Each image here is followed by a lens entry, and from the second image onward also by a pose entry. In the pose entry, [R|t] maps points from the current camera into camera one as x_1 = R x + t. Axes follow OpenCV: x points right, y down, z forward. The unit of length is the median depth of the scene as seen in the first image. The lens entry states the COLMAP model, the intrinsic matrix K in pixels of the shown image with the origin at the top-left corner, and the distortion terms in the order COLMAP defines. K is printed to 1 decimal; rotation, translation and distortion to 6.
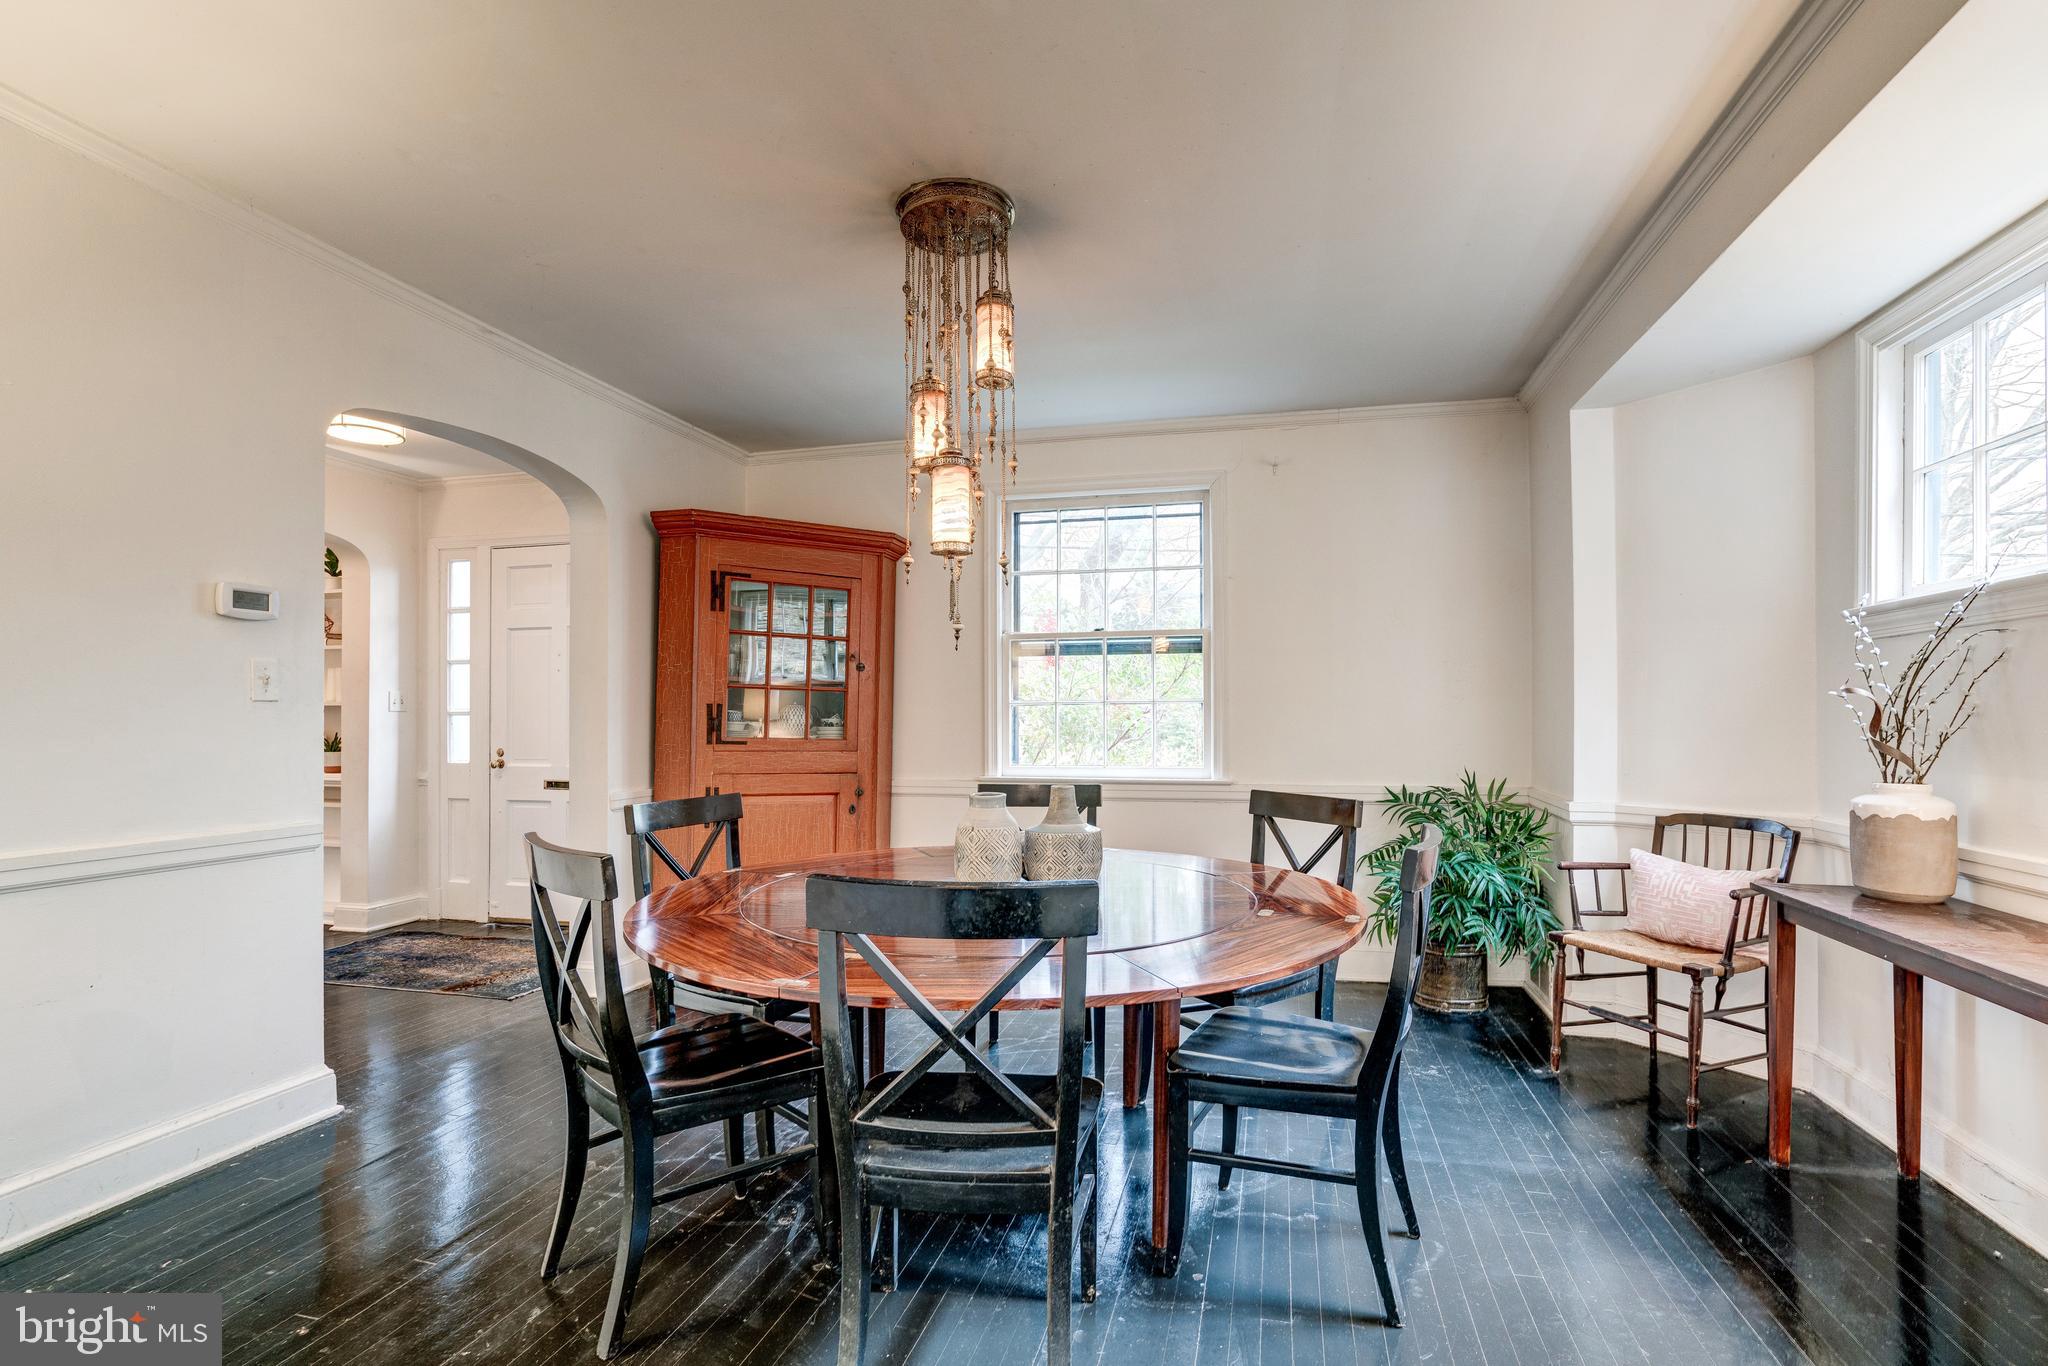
lens RADIAL K [[949.6, 0, 993.2], [0, 949.6, 713.2], [0, 0, 1]] dist [0.001218, 0.000126]
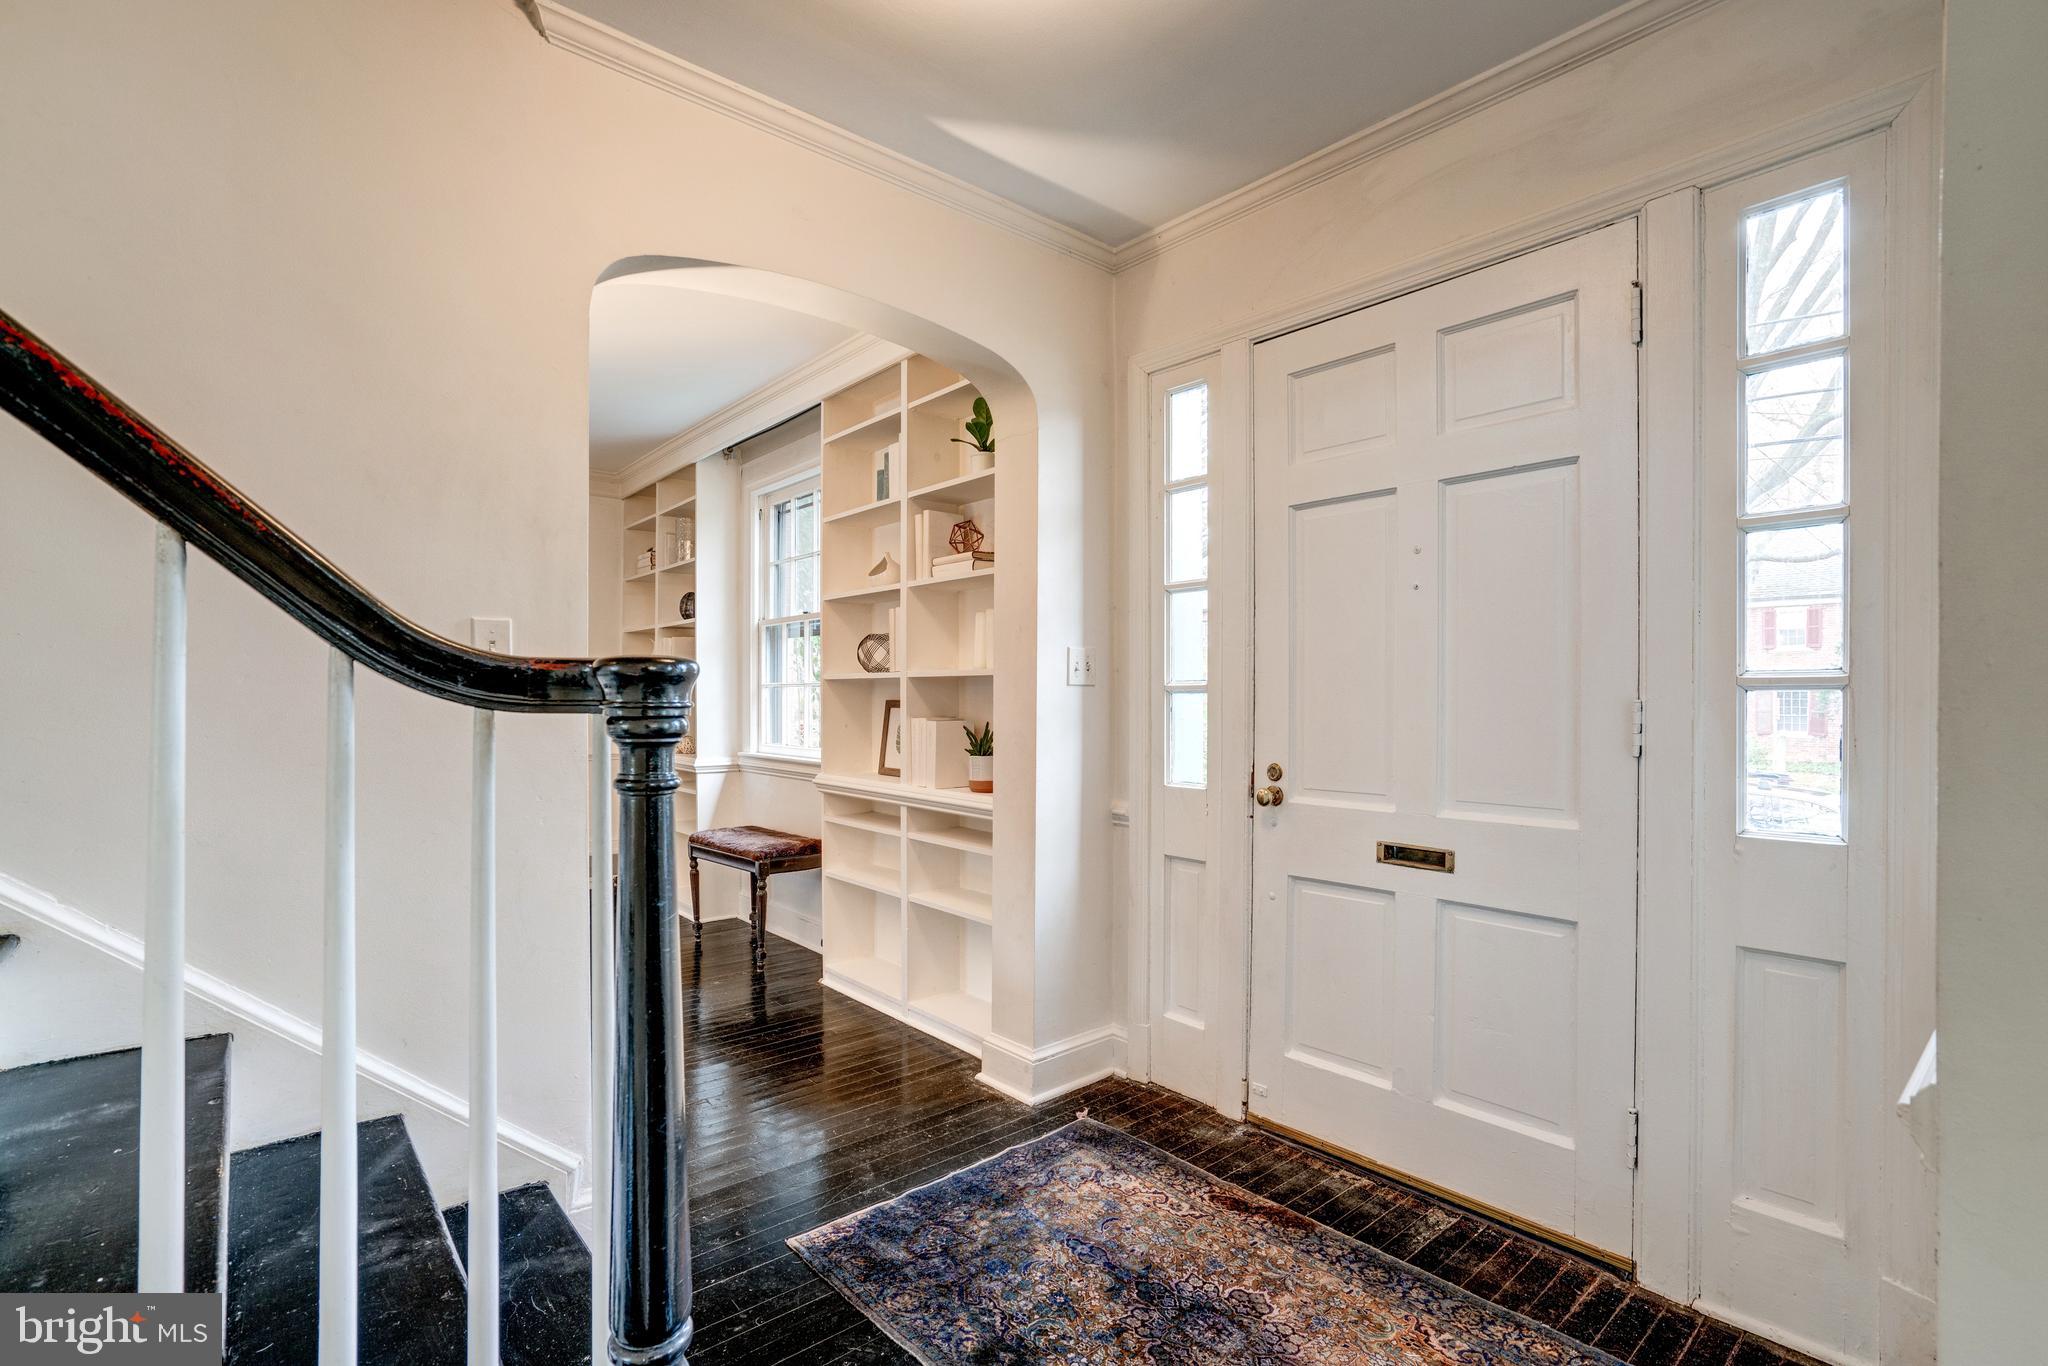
lens RADIAL K [[949.6, 0, 1025.1], [0, 949.6, 692.3], [0, 0, 1]] dist [0.001218, 0.000126]
pose [[0.841342, -0.001536, -0.540501, -0.366573], [-0.001944, 0.999981, -0.005867, 0.005174], [0.540500, 0.005987, 0.841323, 0.537258]]
